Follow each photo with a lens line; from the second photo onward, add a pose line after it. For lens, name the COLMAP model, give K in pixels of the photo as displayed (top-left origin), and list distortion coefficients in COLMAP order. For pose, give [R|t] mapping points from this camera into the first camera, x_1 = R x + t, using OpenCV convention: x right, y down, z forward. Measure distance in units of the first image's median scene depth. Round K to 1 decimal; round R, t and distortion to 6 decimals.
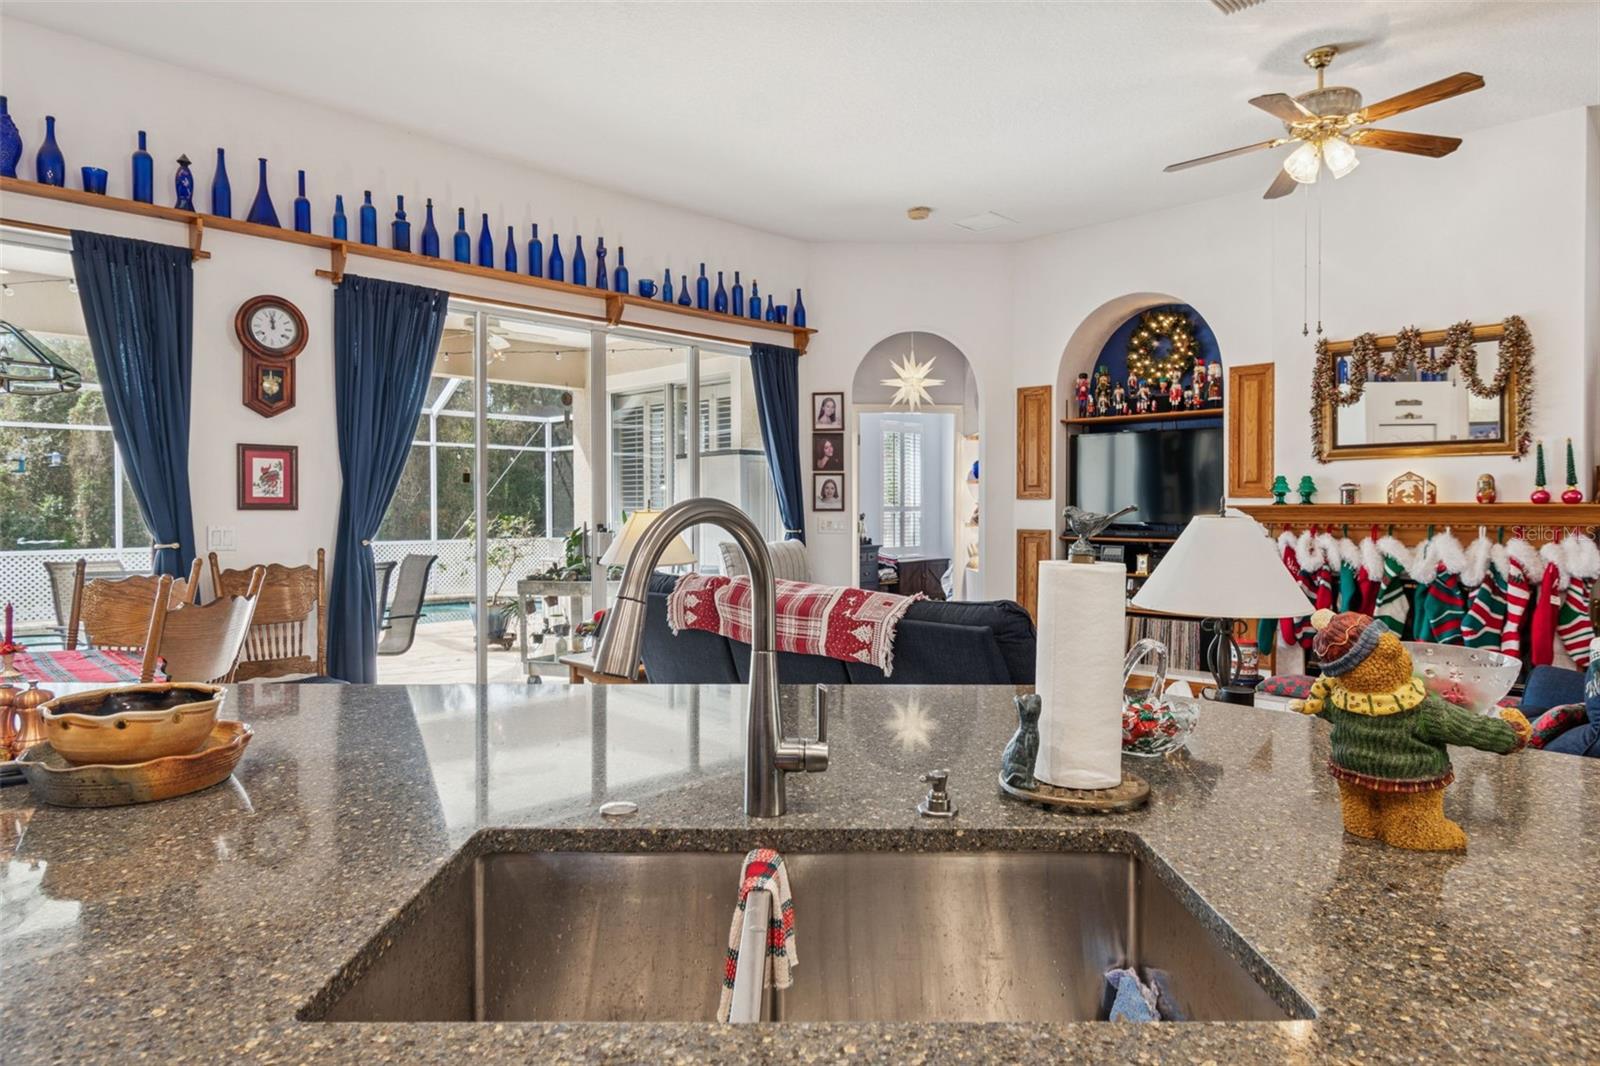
lens RADIAL K [[991.2, 0, 828.2], [0, 991.2, 511.9], [0, 0, 1]] dist [0.099465, -0.057780]
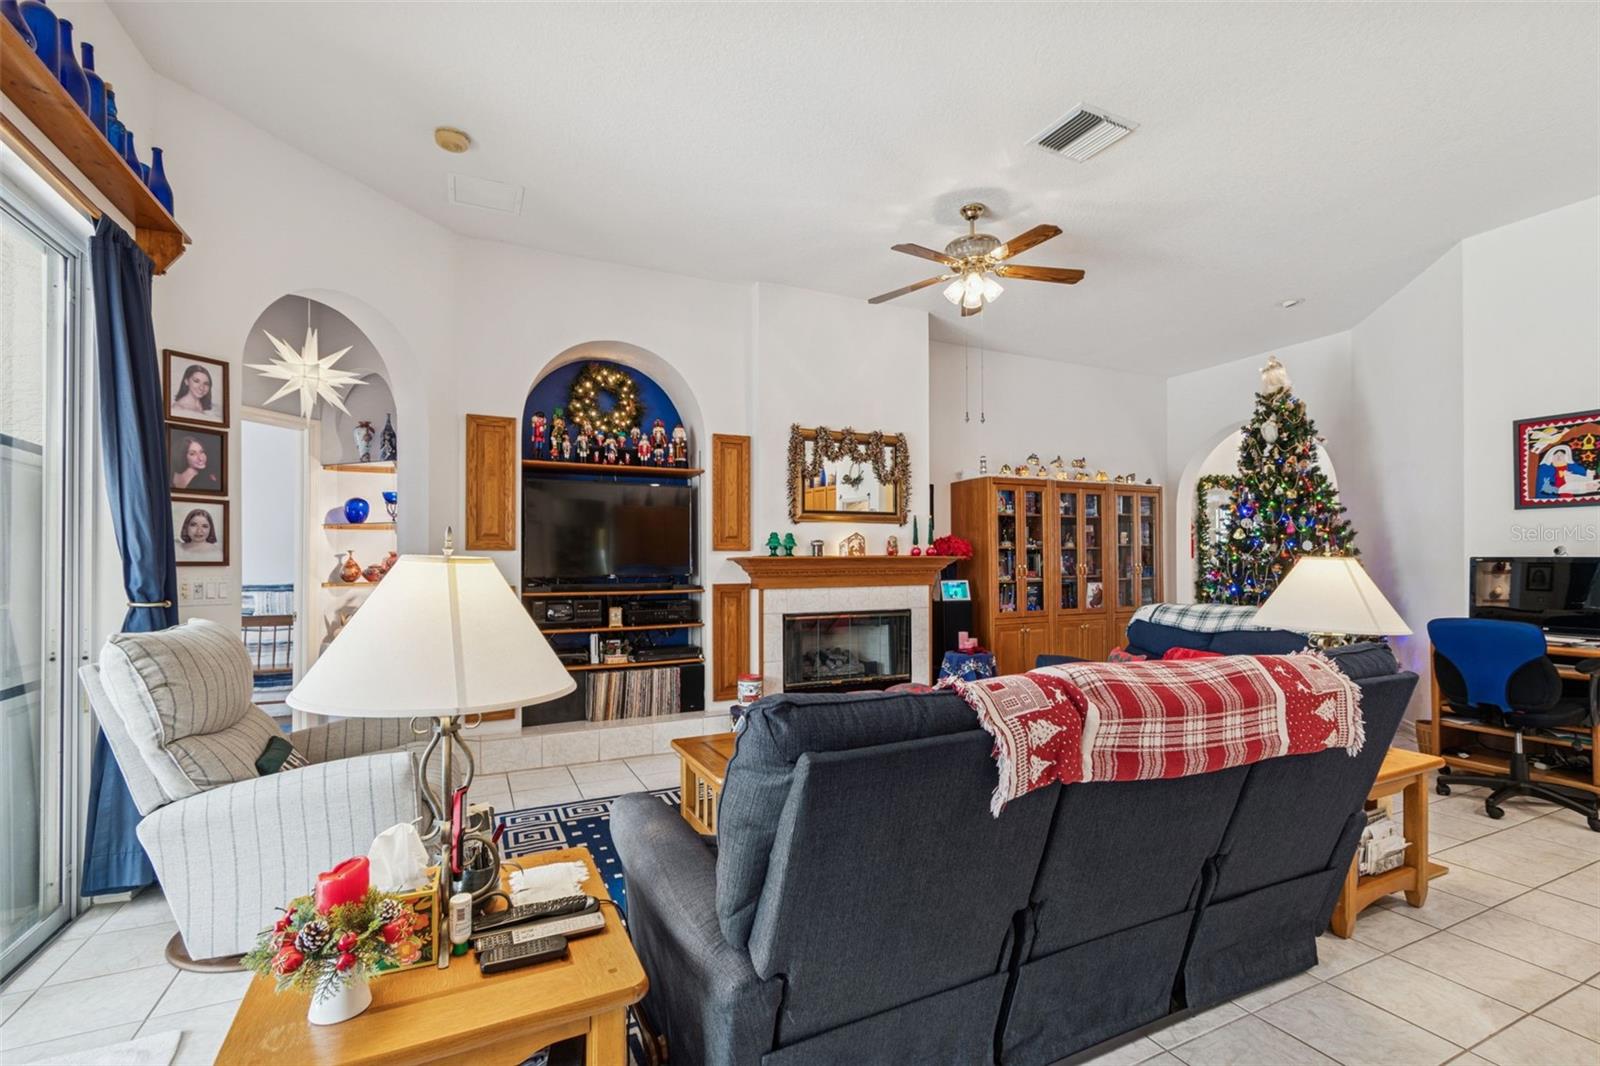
lens RADIAL K [[731.3, 0, 803.3], [0, 731.3, 558.8], [0, 0, 1]] dist [-0.000669, -0.000057]
pose [[0.323292, 0.005204, 0.946285, -0.359432], [0.012751, 0.999870, -0.009855, 0.004505], [-0.946213, 0.015252, 0.323184, 0.692432]]
